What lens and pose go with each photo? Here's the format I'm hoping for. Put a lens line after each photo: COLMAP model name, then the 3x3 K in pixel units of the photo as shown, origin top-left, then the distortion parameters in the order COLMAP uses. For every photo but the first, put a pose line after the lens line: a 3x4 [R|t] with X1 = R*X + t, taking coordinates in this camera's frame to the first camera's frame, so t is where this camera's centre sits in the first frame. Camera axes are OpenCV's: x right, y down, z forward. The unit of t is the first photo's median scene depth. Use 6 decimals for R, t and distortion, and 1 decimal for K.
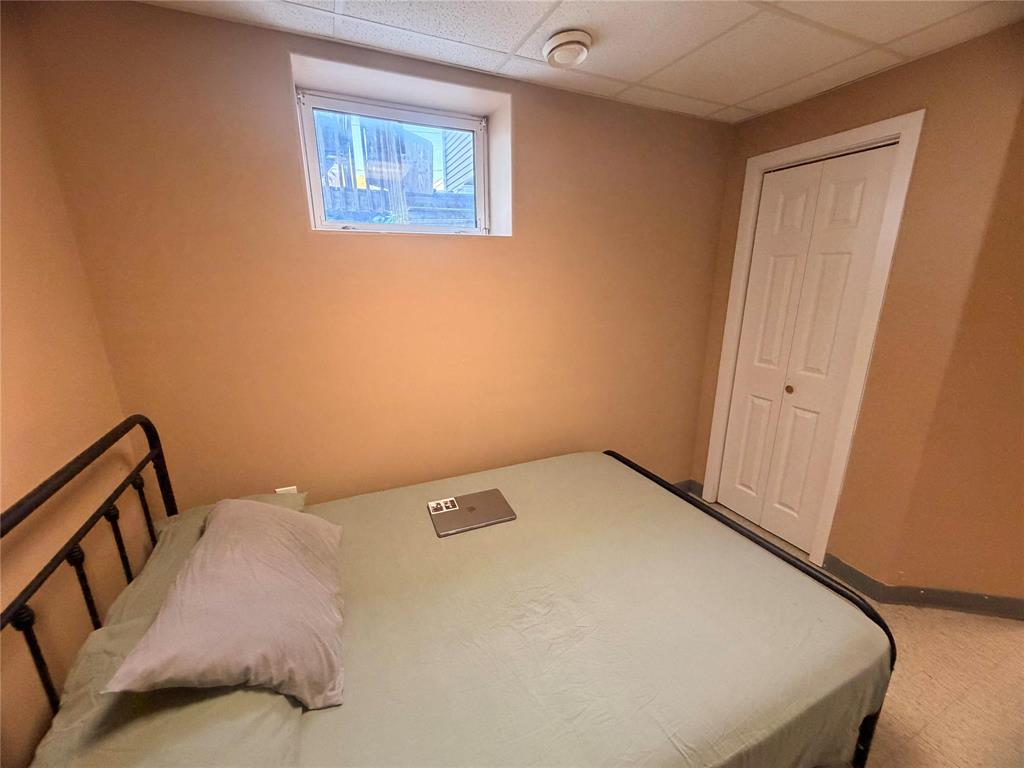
lens RADIAL K [[409.5, 0, 509.6], [0, 409.5, 385.8], [0, 0, 1]] dist [0.001709, -0.000051]
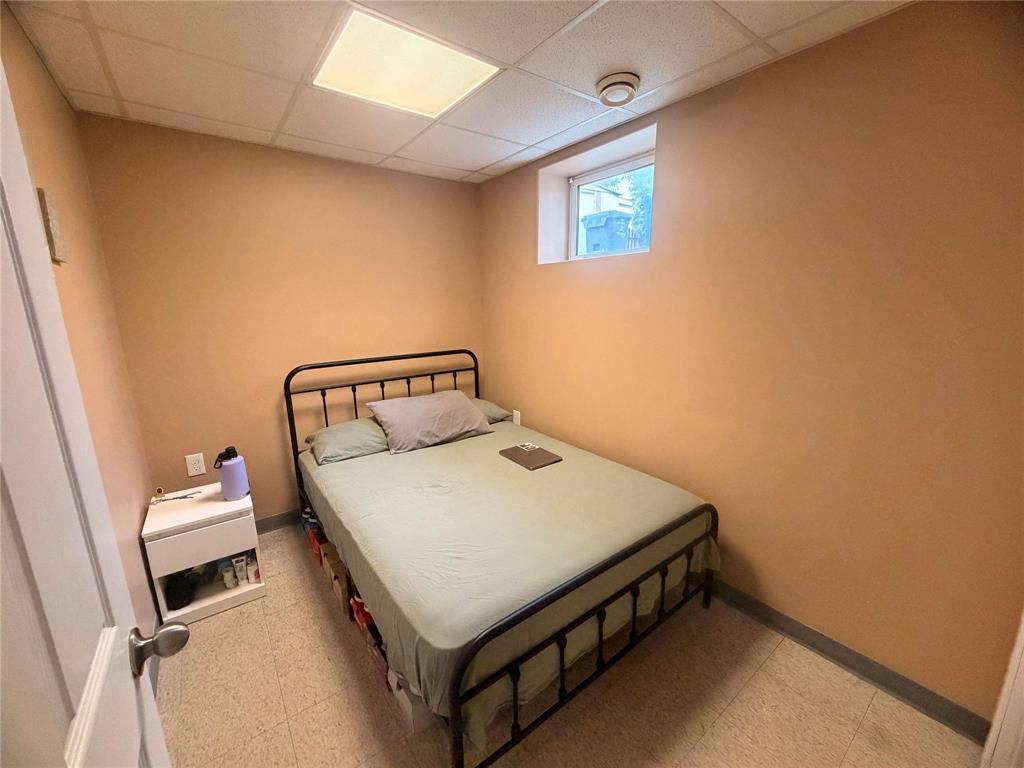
lens RADIAL K [[409.5, 0, 509.6], [0, 409.5, 385.8], [0, 0, 1]] dist [0.001709, -0.000051]
pose [[0.213500, 0.205764, -0.955028, 1.178793], [-0.238565, 0.958954, 0.153278, -0.124514], [0.947367, 0.195112, 0.253824, 0.523292]]
